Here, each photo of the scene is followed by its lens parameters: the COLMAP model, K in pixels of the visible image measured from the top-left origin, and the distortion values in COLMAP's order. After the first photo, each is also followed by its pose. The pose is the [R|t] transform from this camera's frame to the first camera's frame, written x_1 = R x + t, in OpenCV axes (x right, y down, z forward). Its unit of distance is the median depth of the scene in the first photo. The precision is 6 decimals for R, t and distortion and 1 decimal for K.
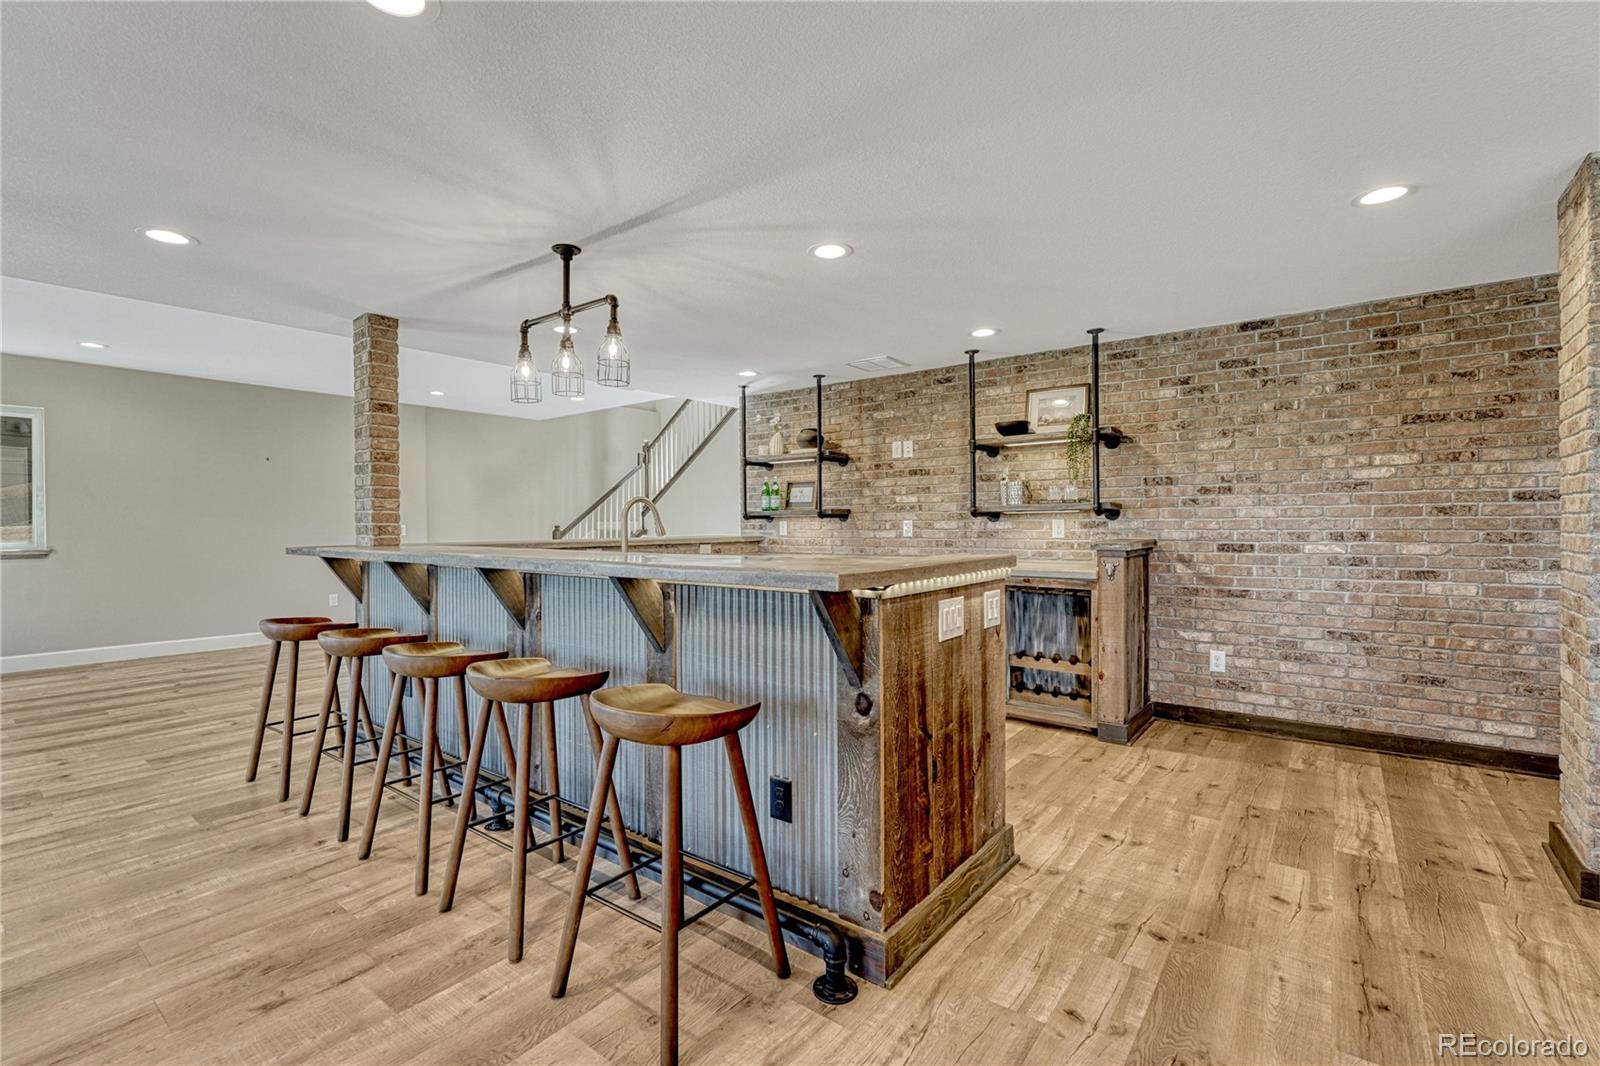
lens RADIAL K [[708.0, 0, 794.5], [0, 708.0, 531.3], [0, 0, 1]] dist [-0.007687, -0.000249]
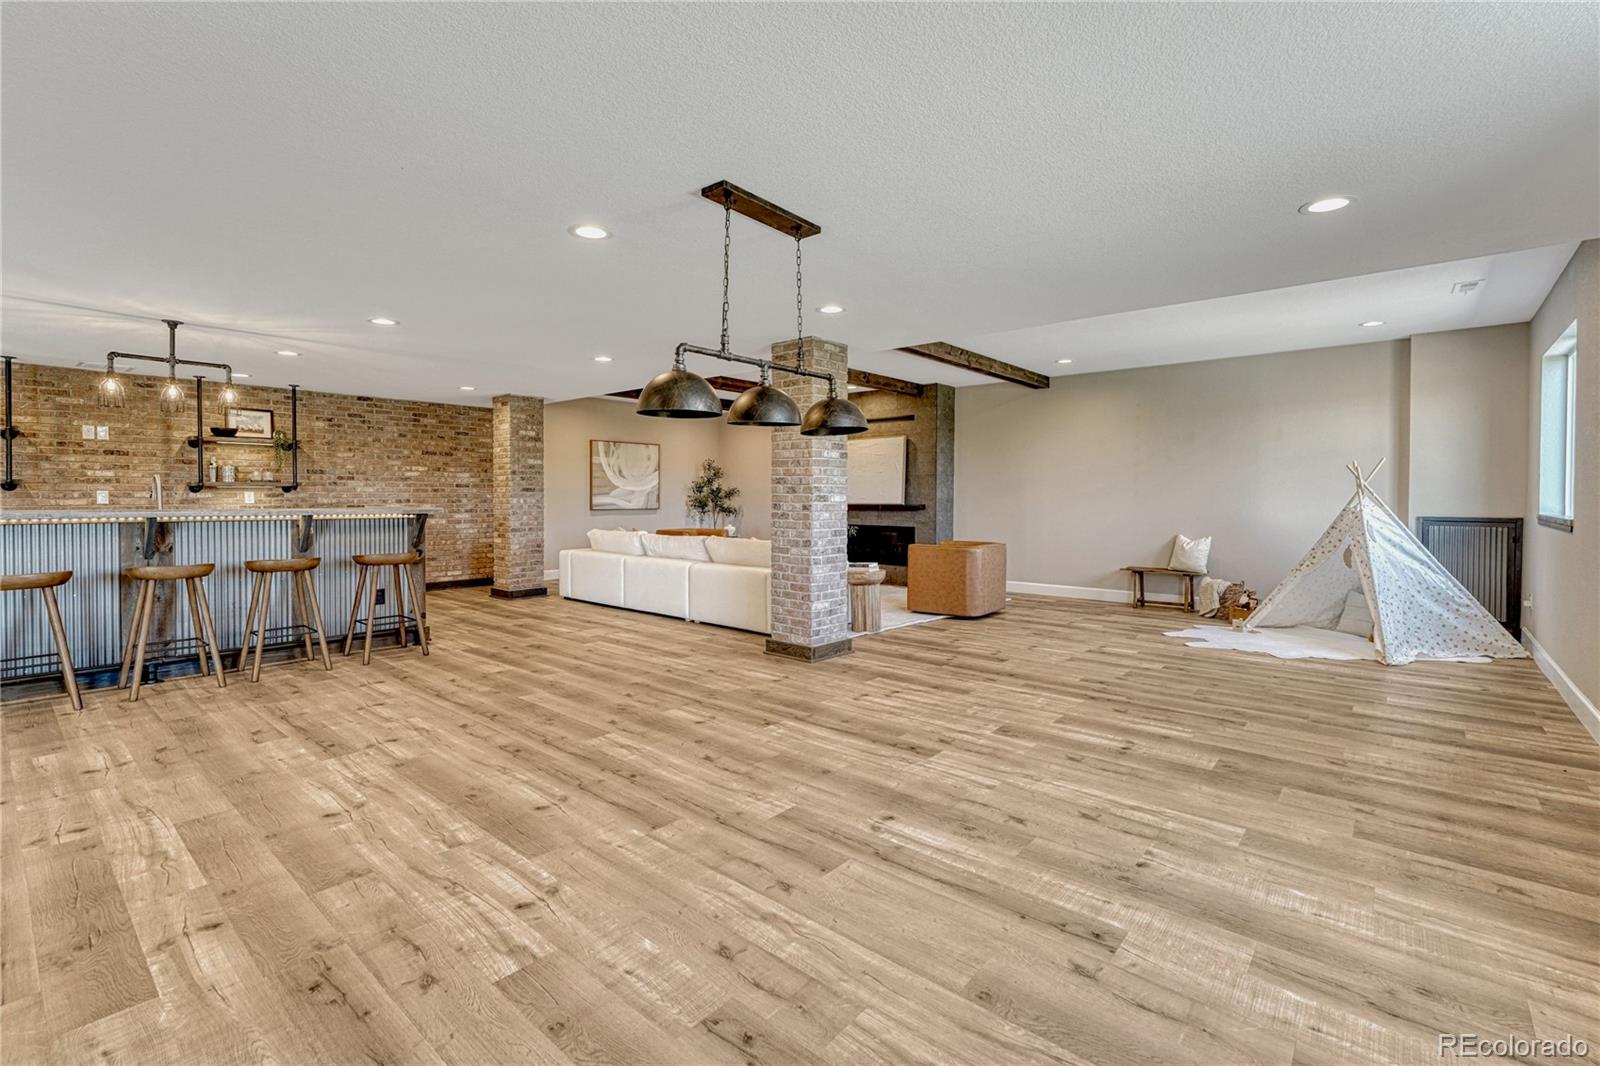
lens RADIAL K [[708.5, 0, 792.8], [0, 708.5, 507.1], [0, 0, 1]] dist [-0.006793, 0.000268]
pose [[0.058603, -0.009170, 0.998239, -1.228861], [0.007110, 0.999936, 0.008768, 0.013876], [-0.998256, 0.006584, 0.058665, -0.340433]]
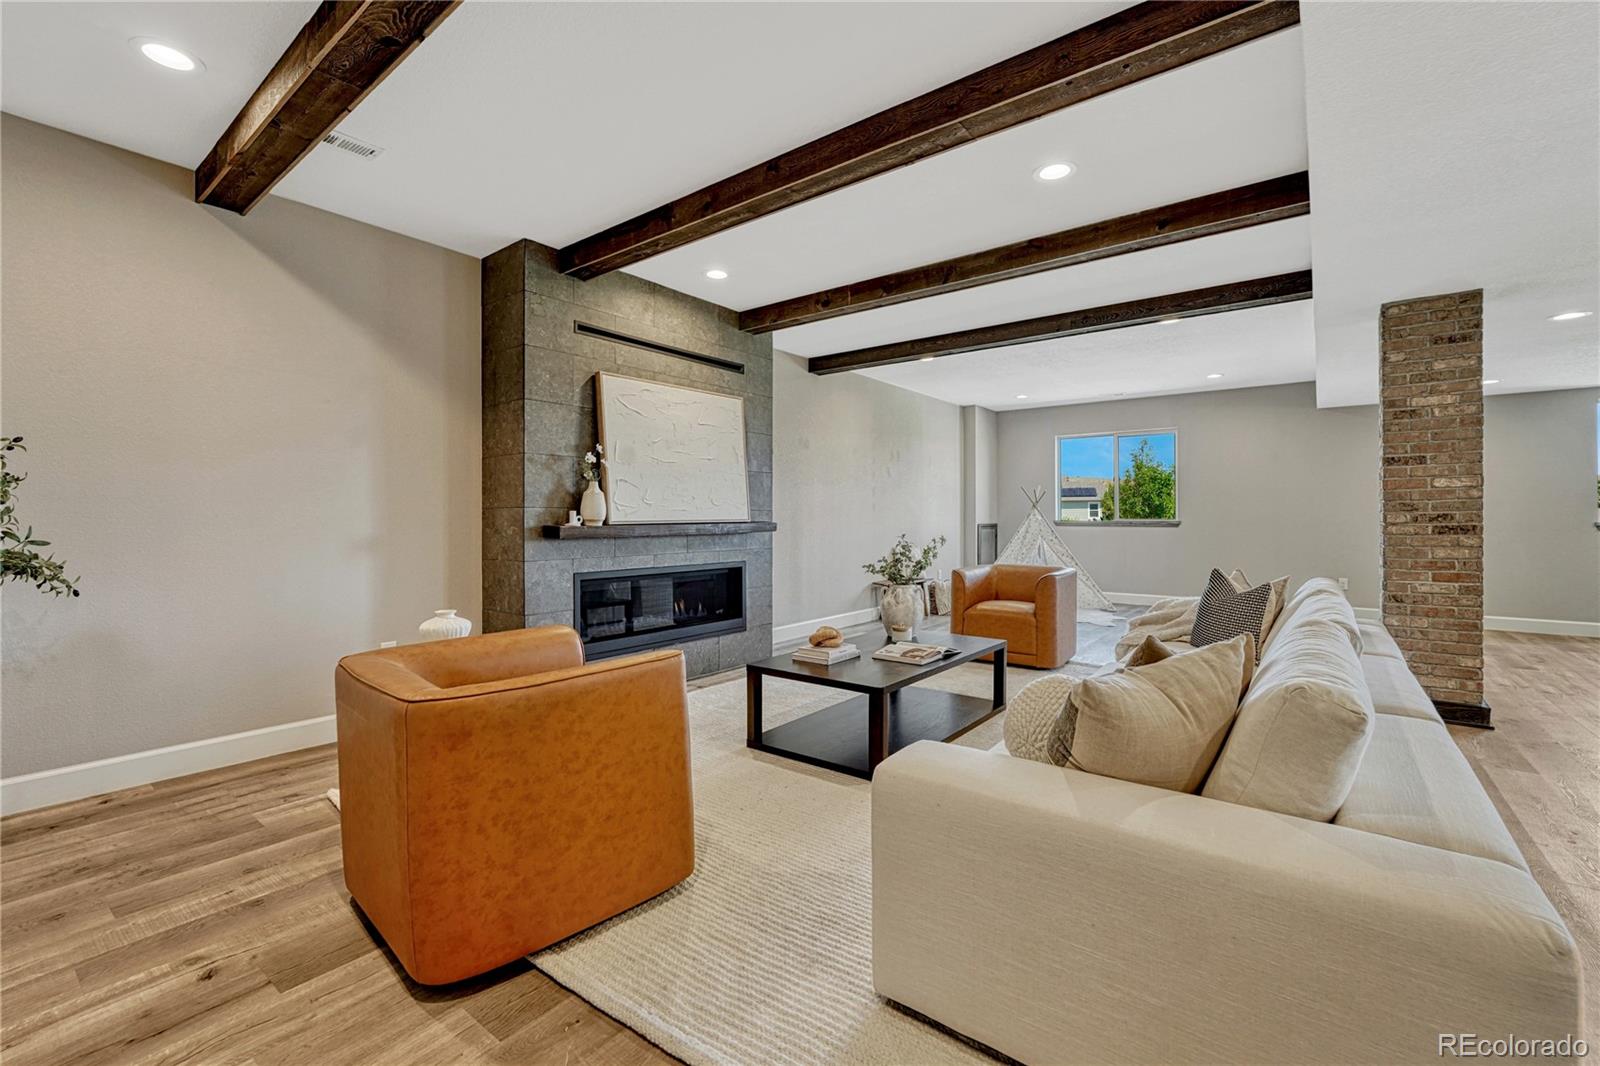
lens RADIAL K [[670.3, 0, 809.5], [0, 670.3, 501.5], [0, 0, 1]] dist [-0.007801, 0.000191]
pose [[-0.999825, 0.007433, -0.017167, 0.840512], [0.007595, 0.999927, -0.009397, 0.005098], [0.017096, -0.009526, -0.999808, 0.581363]]
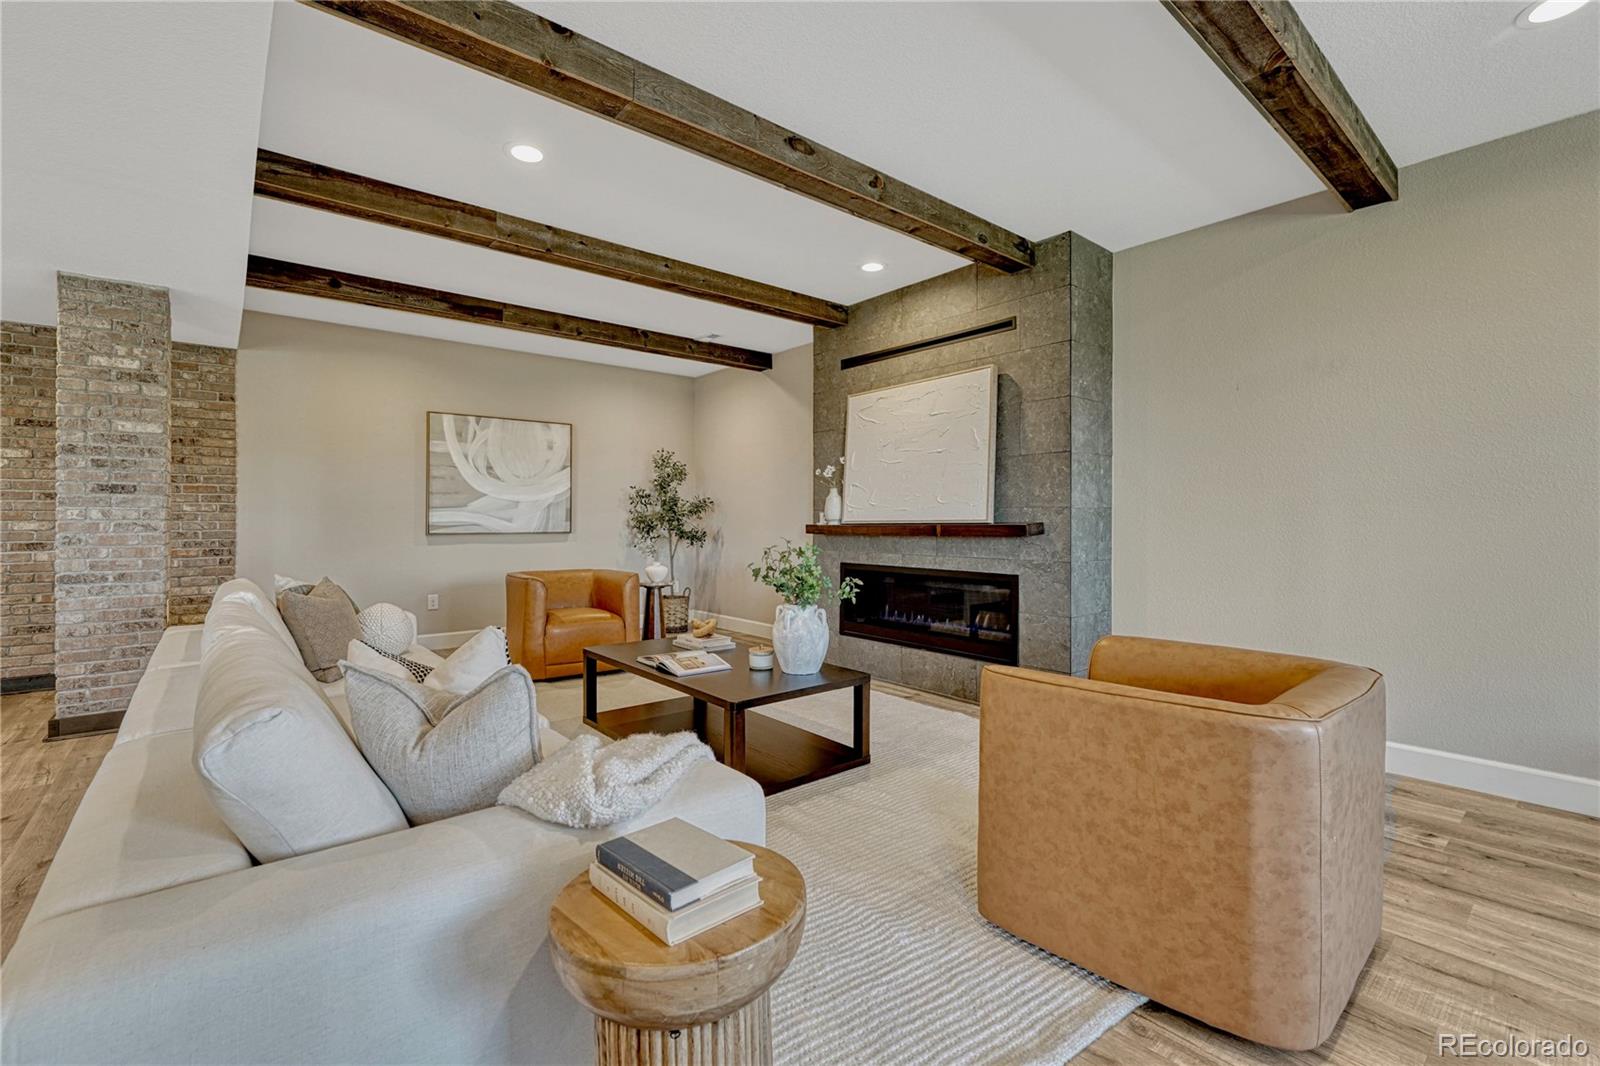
lens RADIAL K [[698.0, 0, 792.1], [0, 698.0, 514.6], [0, 0, 1]] dist [-0.008826, 0.000165]
pose [[0.214648, 0.015208, 0.976573, -0.021010], [0.007532, 0.999823, -0.017226, 0.030081], [-0.976662, 0.011053, 0.214496, -0.490291]]
